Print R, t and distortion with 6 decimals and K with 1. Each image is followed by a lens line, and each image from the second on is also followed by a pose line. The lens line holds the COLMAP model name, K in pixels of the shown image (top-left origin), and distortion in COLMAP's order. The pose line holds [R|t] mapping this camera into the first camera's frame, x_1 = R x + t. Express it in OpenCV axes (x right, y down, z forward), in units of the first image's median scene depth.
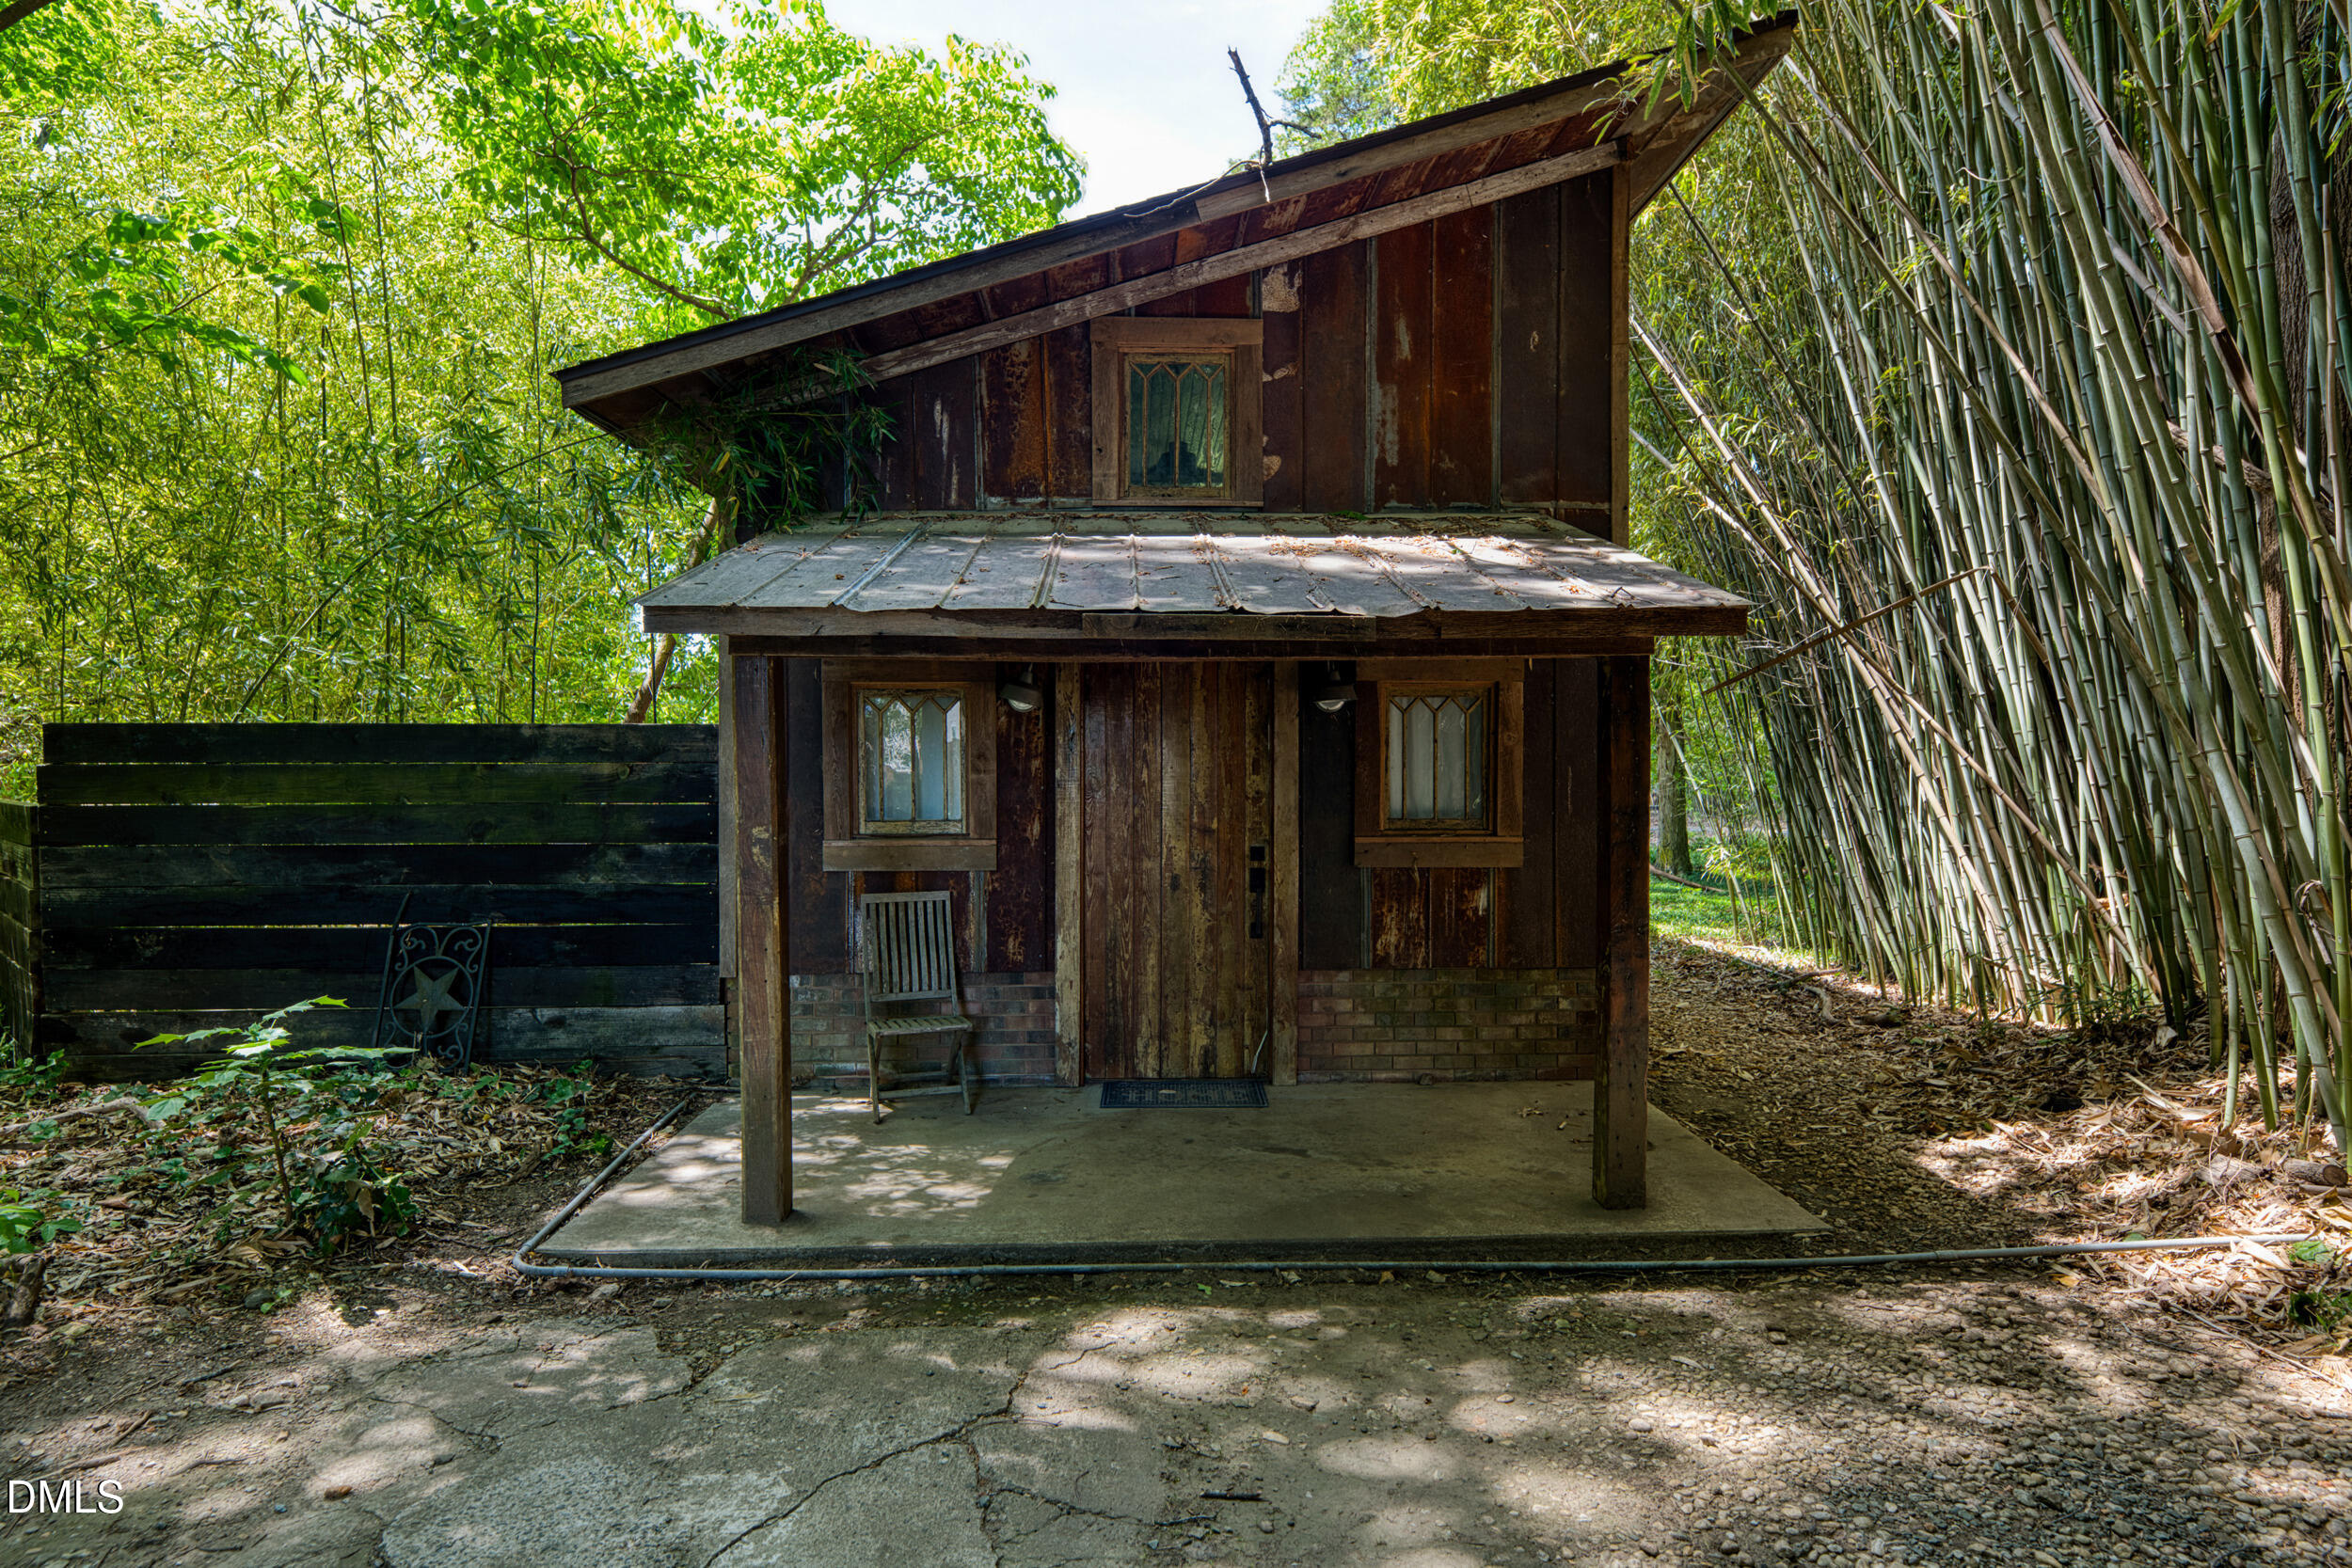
lens RADIAL K [[1330.8, 0, 1176.0], [0, 1330.8, 784.0], [0, 0, 1]] dist [-0.003639, 0.000408]
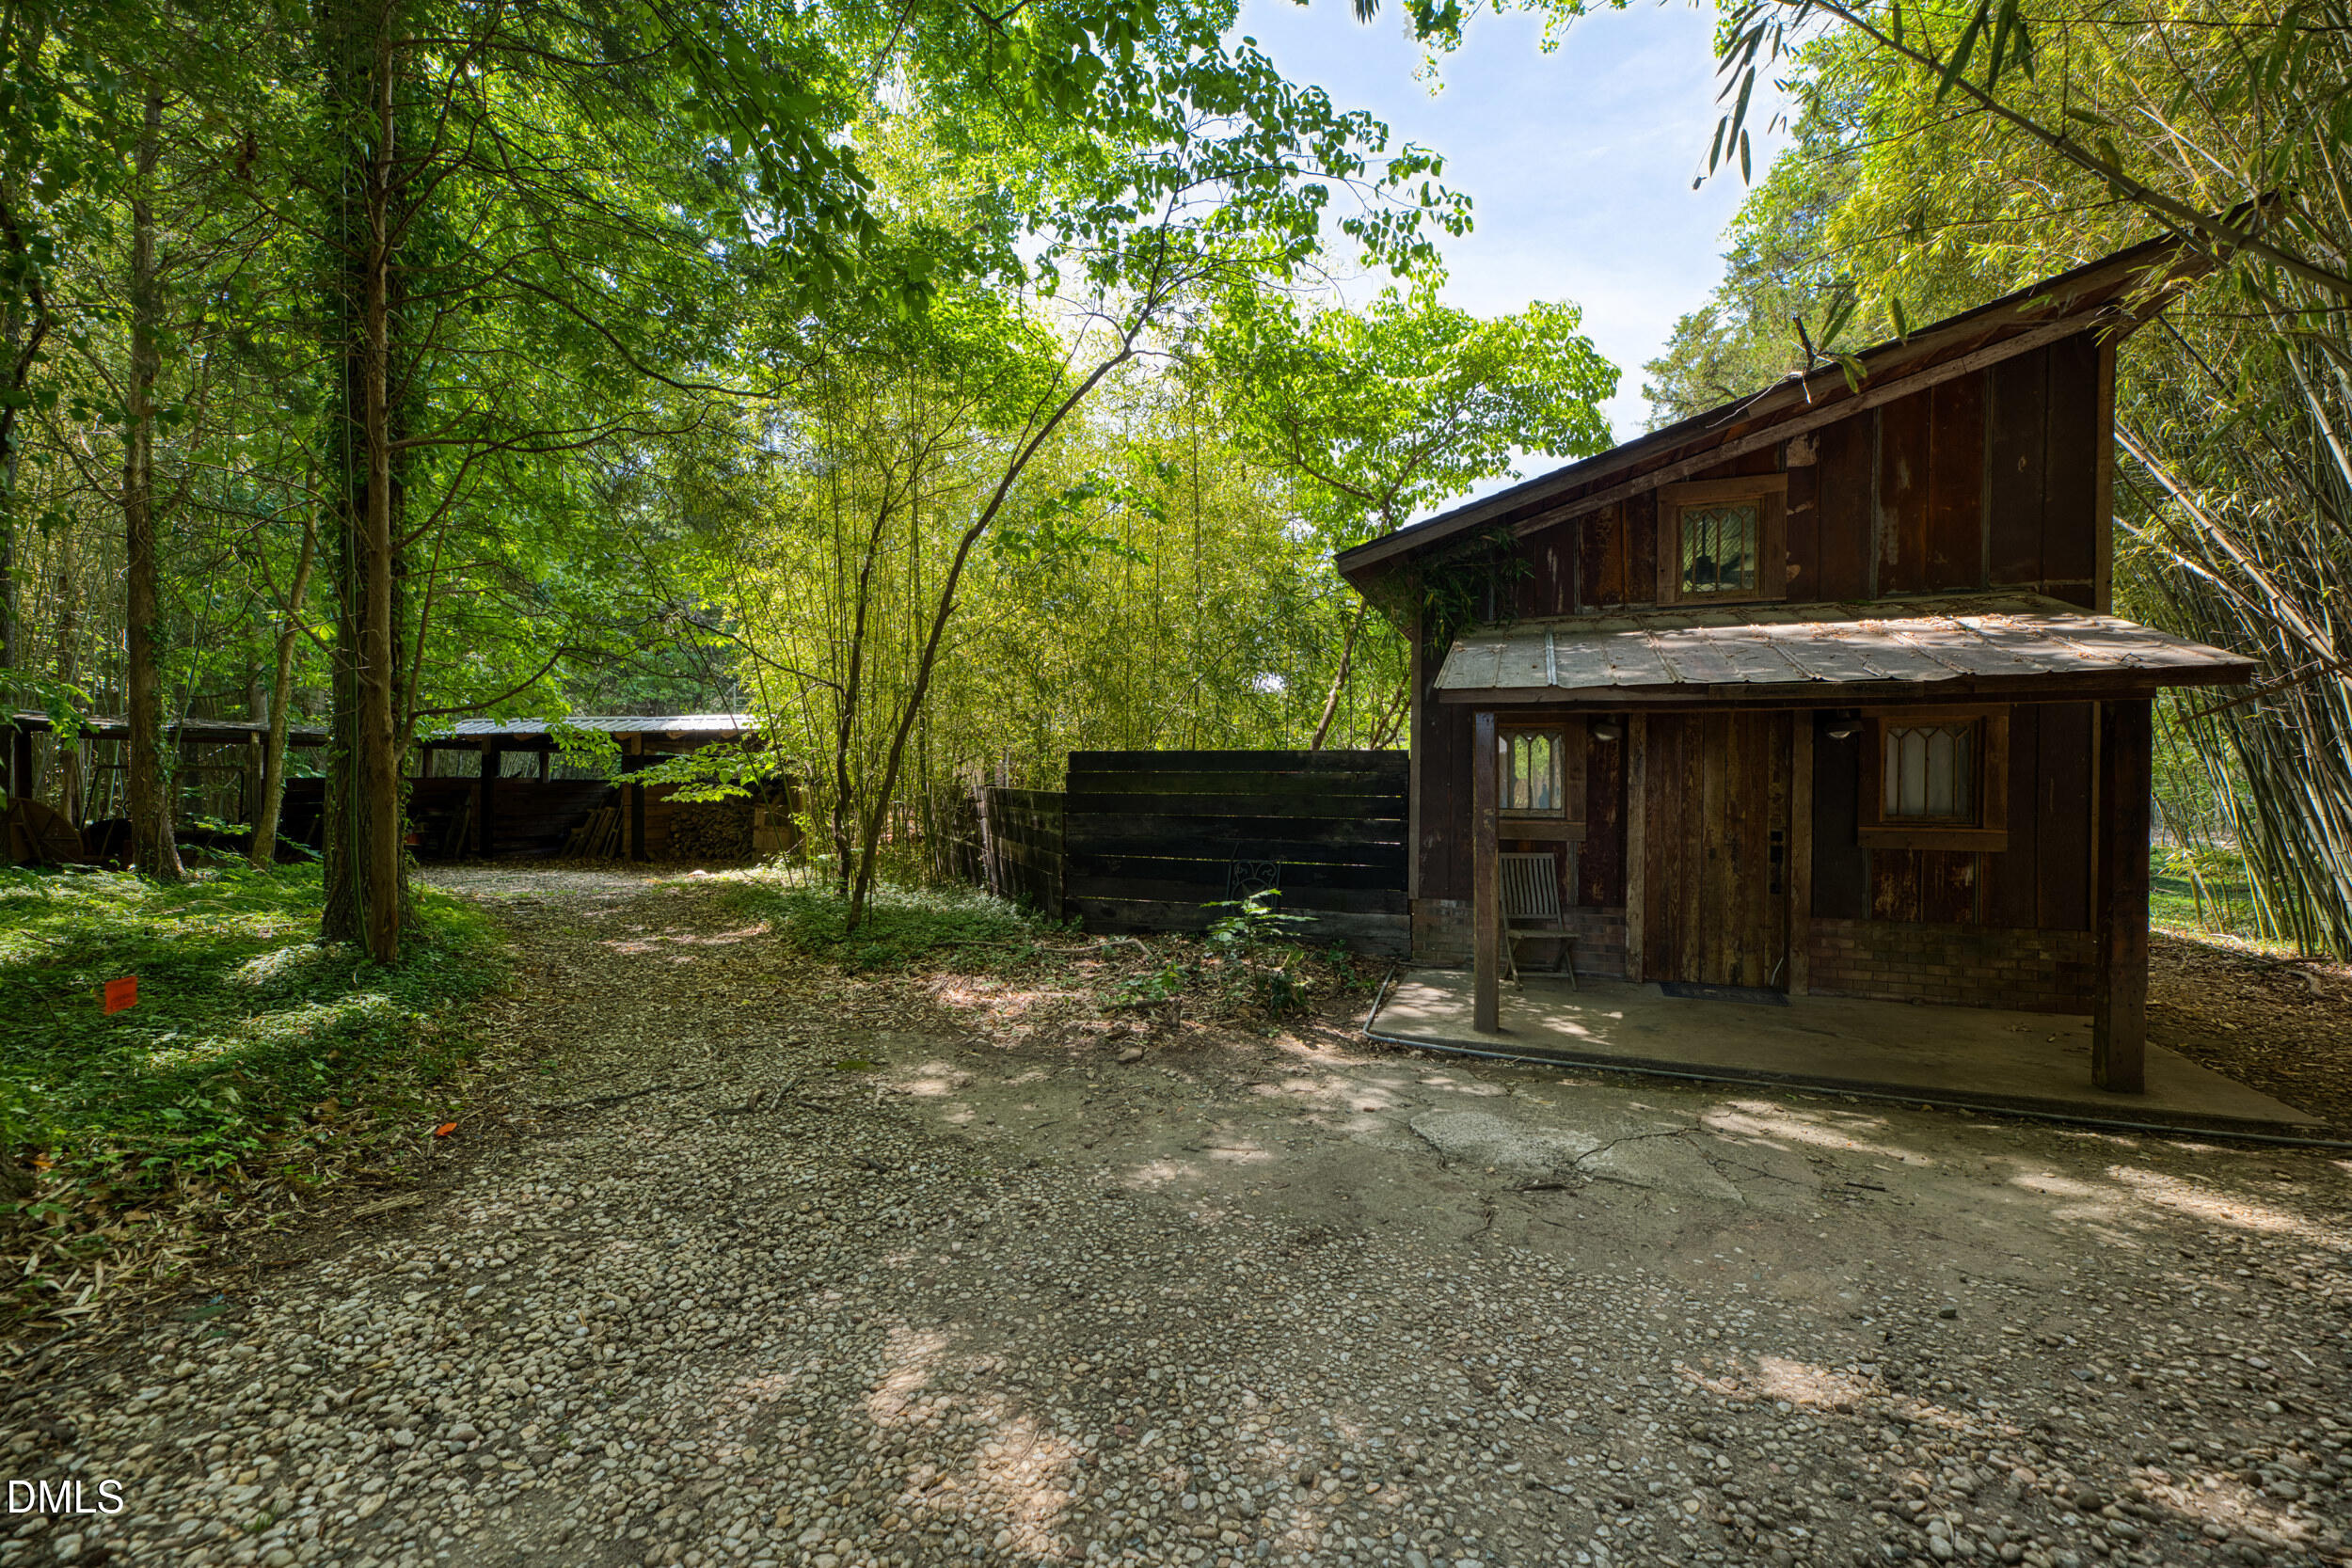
lens RADIAL K [[950.1, 0, 1176.0], [0, 950.1, 784.0], [0, 0, 1]] dist [0.001323, -0.000451]
pose [[0.915690, 0.009099, -0.401781, -0.128178], [-0.010747, 0.999941, -0.001848, 0.004030], [0.401741, 0.006010, 0.915734, -0.232802]]
